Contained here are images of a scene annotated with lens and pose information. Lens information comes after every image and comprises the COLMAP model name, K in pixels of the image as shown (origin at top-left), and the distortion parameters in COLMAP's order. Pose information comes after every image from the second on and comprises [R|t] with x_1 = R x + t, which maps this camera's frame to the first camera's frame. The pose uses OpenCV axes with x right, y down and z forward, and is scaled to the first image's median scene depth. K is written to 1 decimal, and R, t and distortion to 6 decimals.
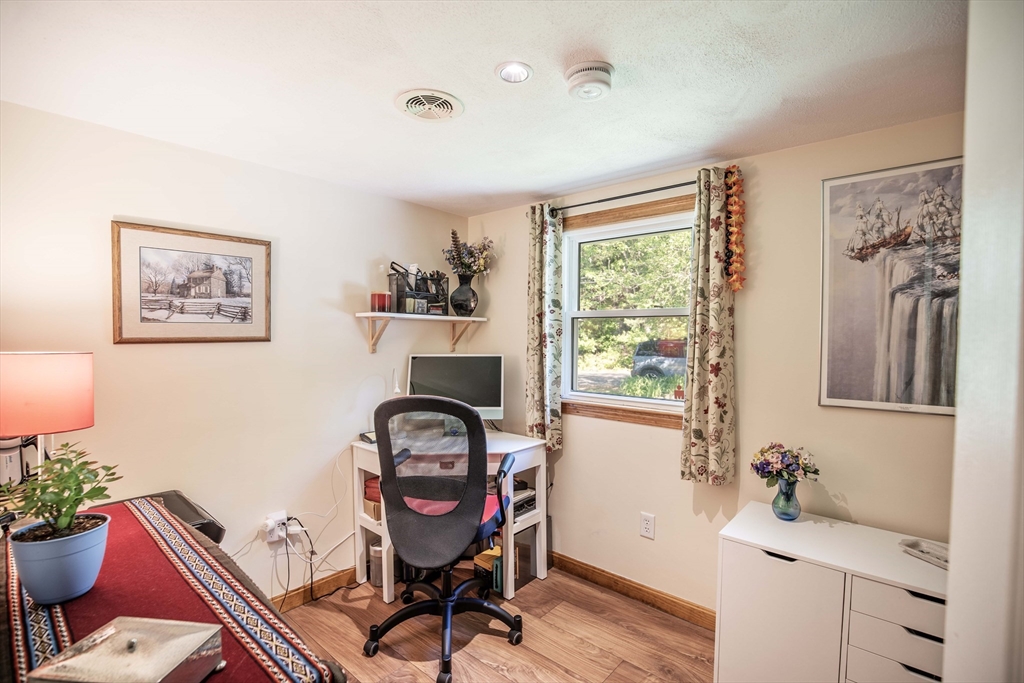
lens RADIAL K [[478.2, 0, 512.0], [0, 478.2, 349.9], [0, 0, 1]] dist [-0.040610, 0.009247]
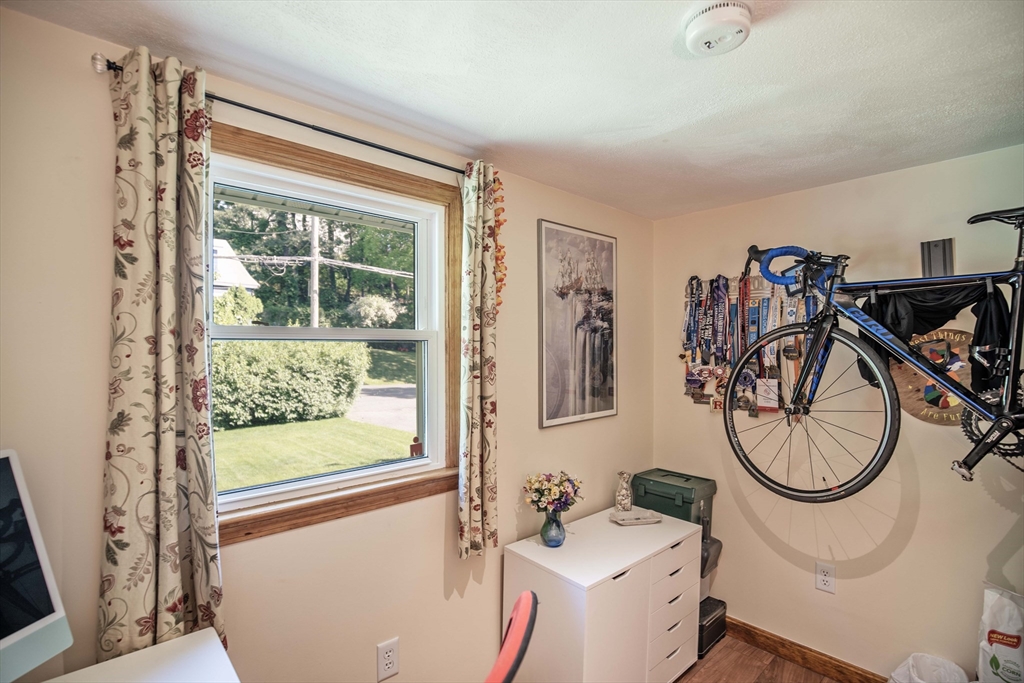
lens RADIAL K [[478.2, 0, 512.0], [0, 478.2, 349.9], [0, 0, 1]] dist [-0.040610, 0.009247]
pose [[0.103373, -0.006774, 0.994620, -0.456514], [0.040073, 0.999193, 0.002640, -0.069531], [-0.993835, 0.039584, 0.103561, 1.004920]]
